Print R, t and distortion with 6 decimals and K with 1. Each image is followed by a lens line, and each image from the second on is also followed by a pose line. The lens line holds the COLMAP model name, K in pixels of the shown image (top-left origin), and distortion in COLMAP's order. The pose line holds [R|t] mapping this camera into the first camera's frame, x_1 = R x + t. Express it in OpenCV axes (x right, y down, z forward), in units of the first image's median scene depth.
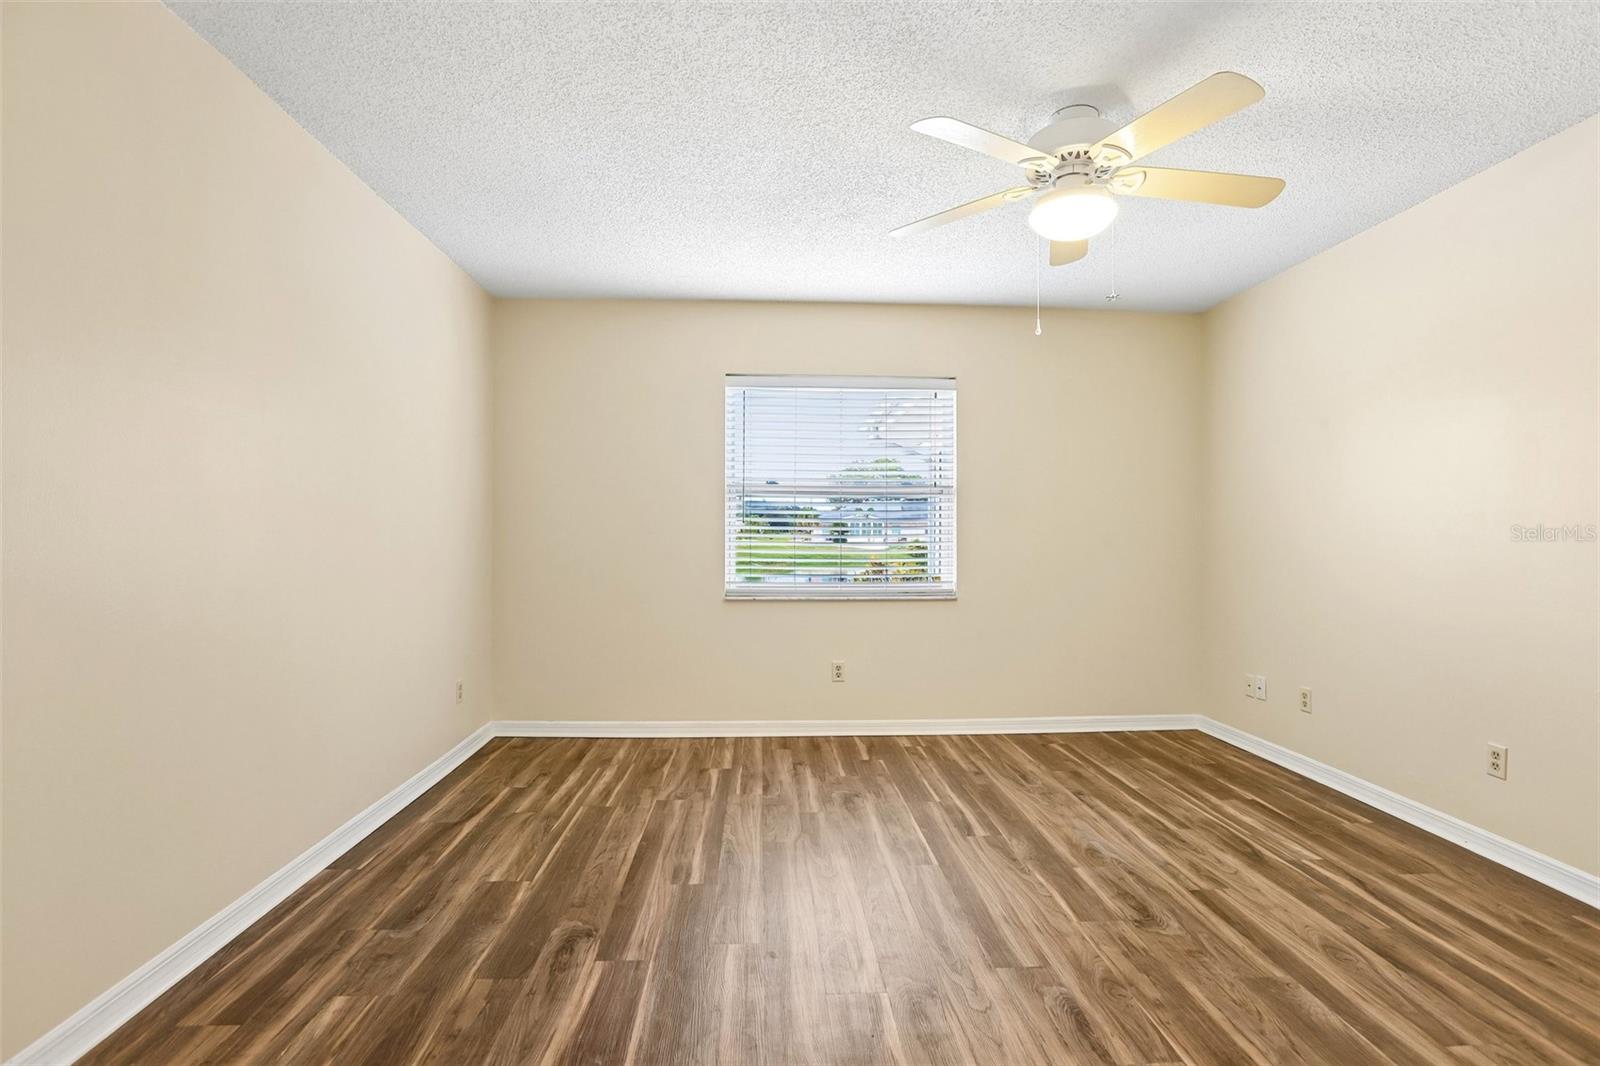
lens RADIAL K [[740.8, 0, 789.2], [0, 740.8, 538.9], [0, 0, 1]] dist [-0.057003, 0.023160]
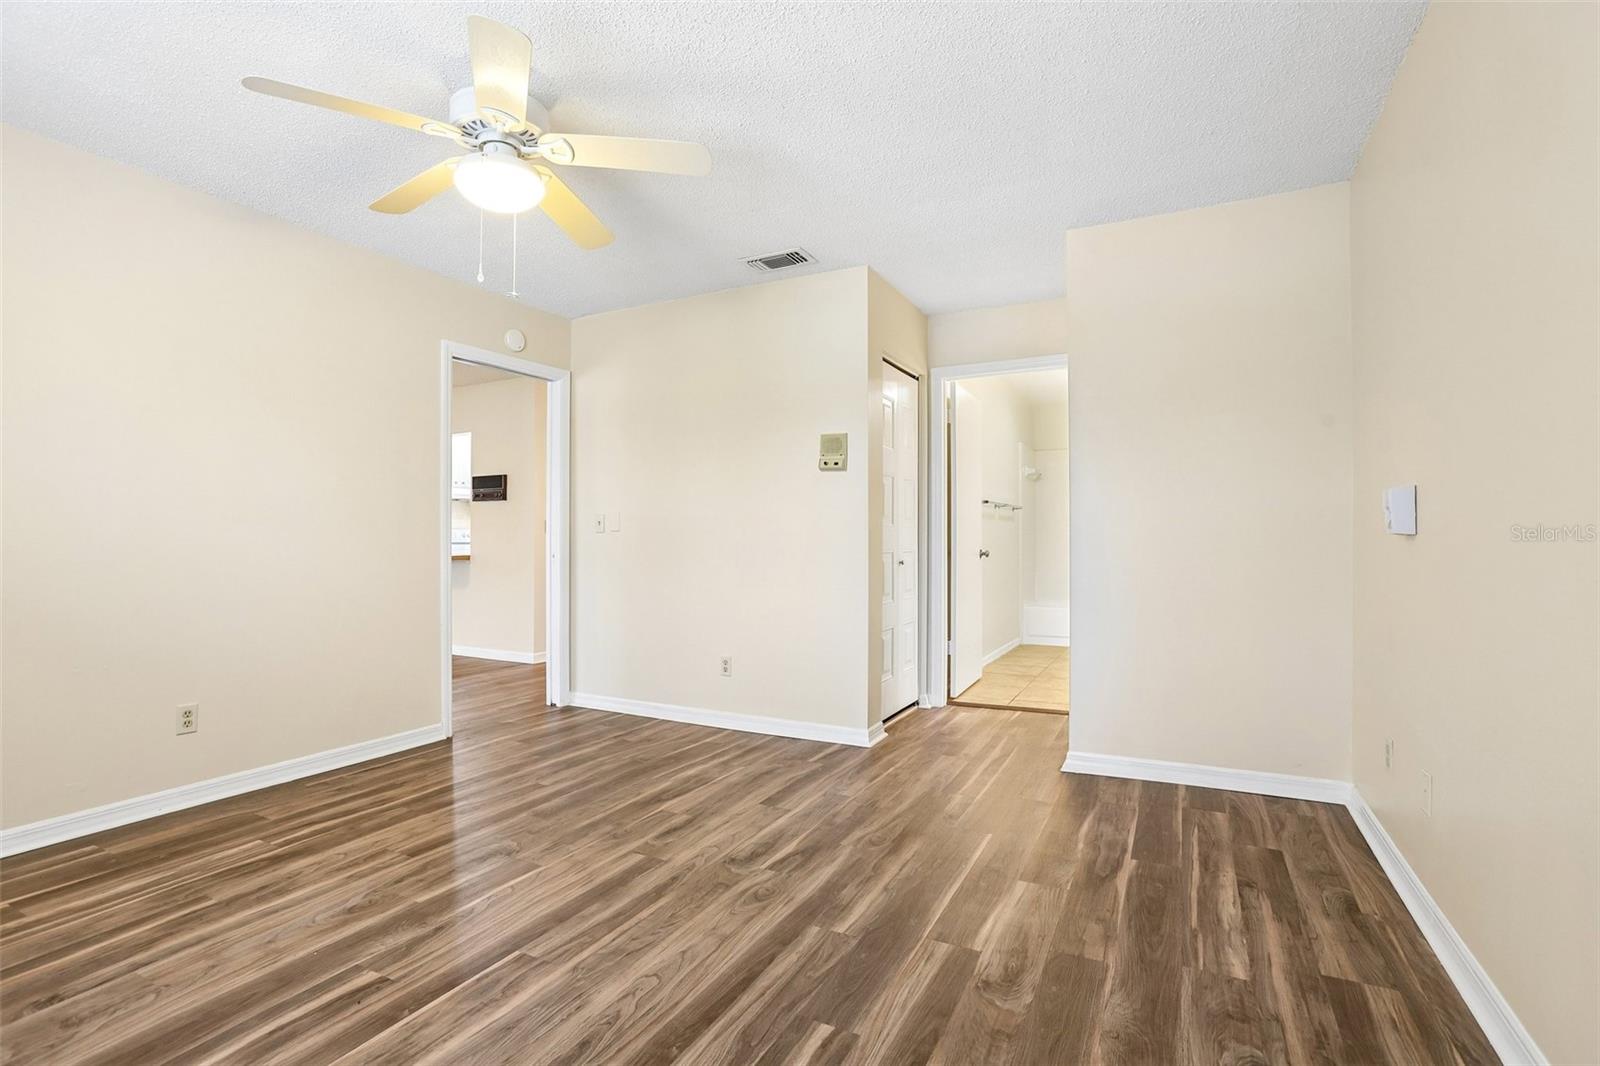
lens RADIAL K [[747.8, 0, 800.0], [0, 747.8, 533.0], [0, 0, 1]] dist [-0.058758, 0.025066]
pose [[-0.869422, 0.005719, 0.494037, -0.401055], [0.006410, 0.999979, -0.000297, 0.022062], [-0.494029, 0.002909, -0.869441, 1.451754]]
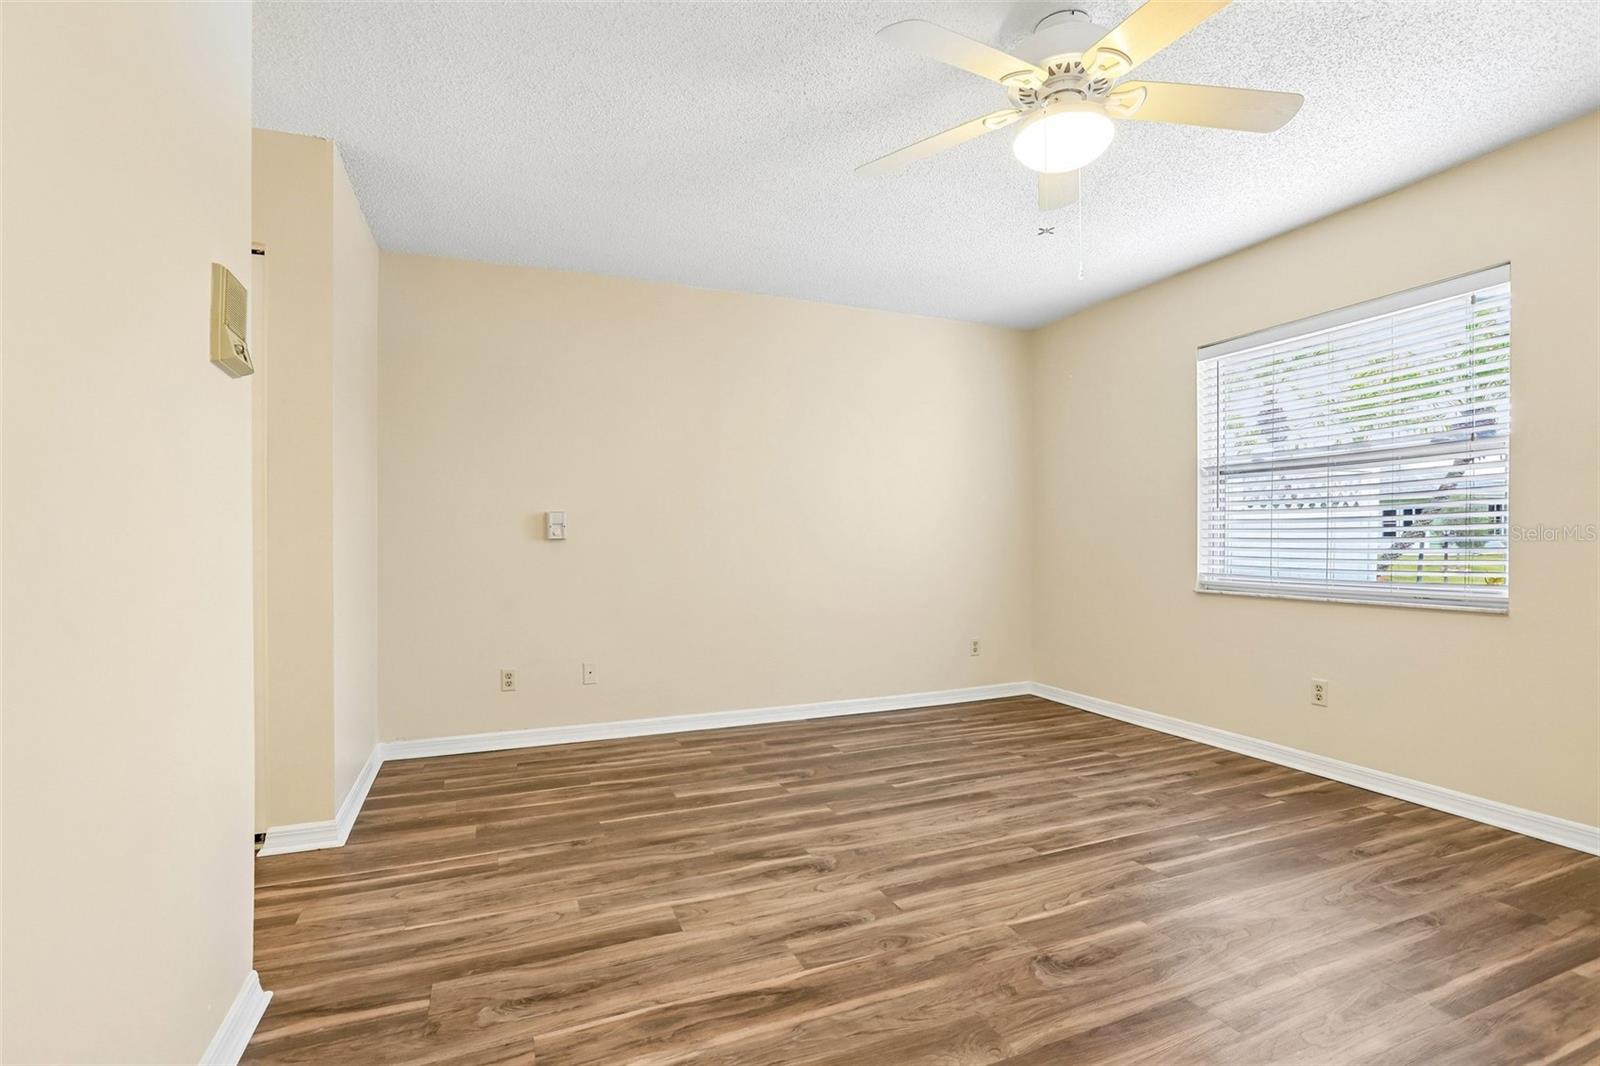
lens RADIAL K [[747.8, 0, 800.0], [0, 747.8, 533.0], [0, 0, 1]] dist [-0.058758, 0.025066]
pose [[0.342132, -0.012306, -0.939571, 0.978992], [0.001223, 0.999919, -0.012652, 0.031204], [0.939651, 0.003180, 0.342120, 0.351862]]
